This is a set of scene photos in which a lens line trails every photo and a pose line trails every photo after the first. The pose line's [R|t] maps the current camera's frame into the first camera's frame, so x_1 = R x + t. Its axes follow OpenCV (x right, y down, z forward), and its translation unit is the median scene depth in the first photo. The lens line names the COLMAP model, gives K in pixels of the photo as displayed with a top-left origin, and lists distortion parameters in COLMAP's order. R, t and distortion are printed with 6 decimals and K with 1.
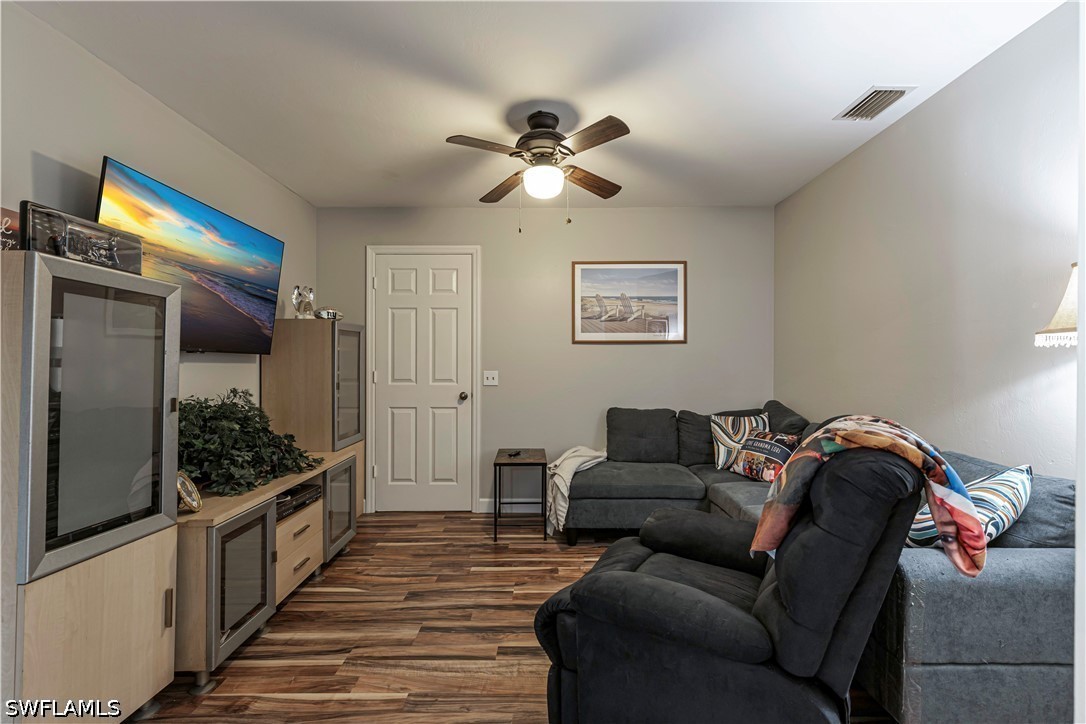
lens RADIAL K [[483.9, 0, 546.2], [0, 483.9, 366.2], [0, 0, 1]] dist [0.002977, 0.000804]
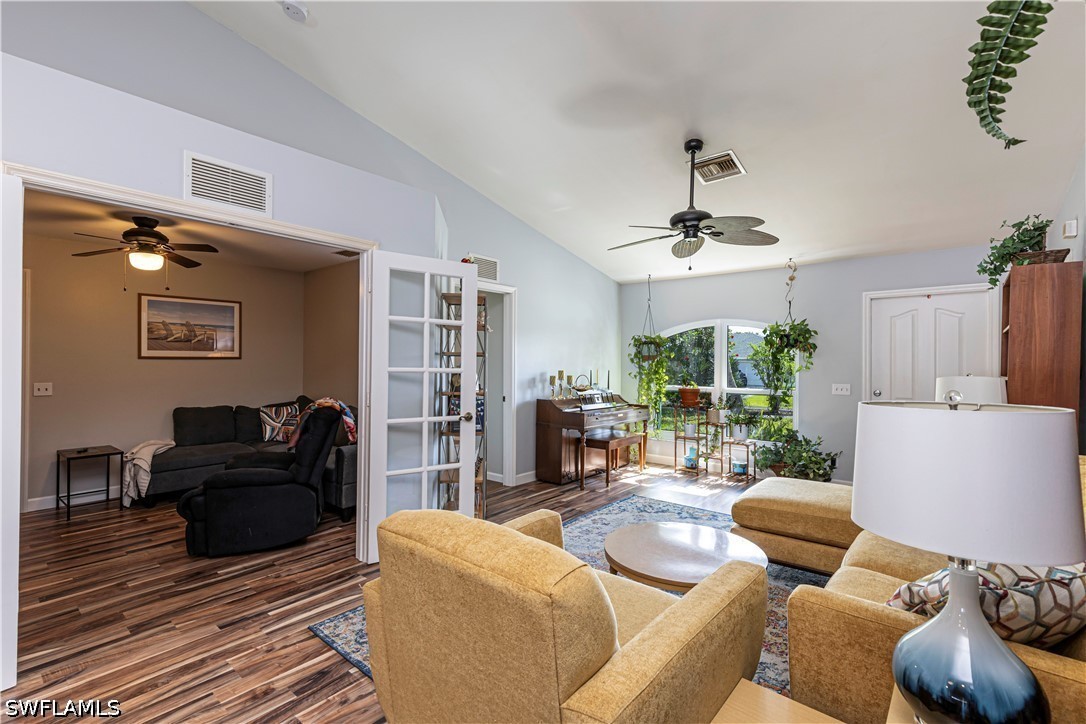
lens RADIAL K [[483.9, 0, 548.7], [0, 483.9, 359.7], [0, 0, 1]] dist [0.002977, 0.000804]
pose [[0.630696, 0.005209, 0.776013, -0.274107], [0.002118, 0.999962, -0.008434, -0.034182], [-0.776027, 0.006963, 0.630661, -0.675782]]
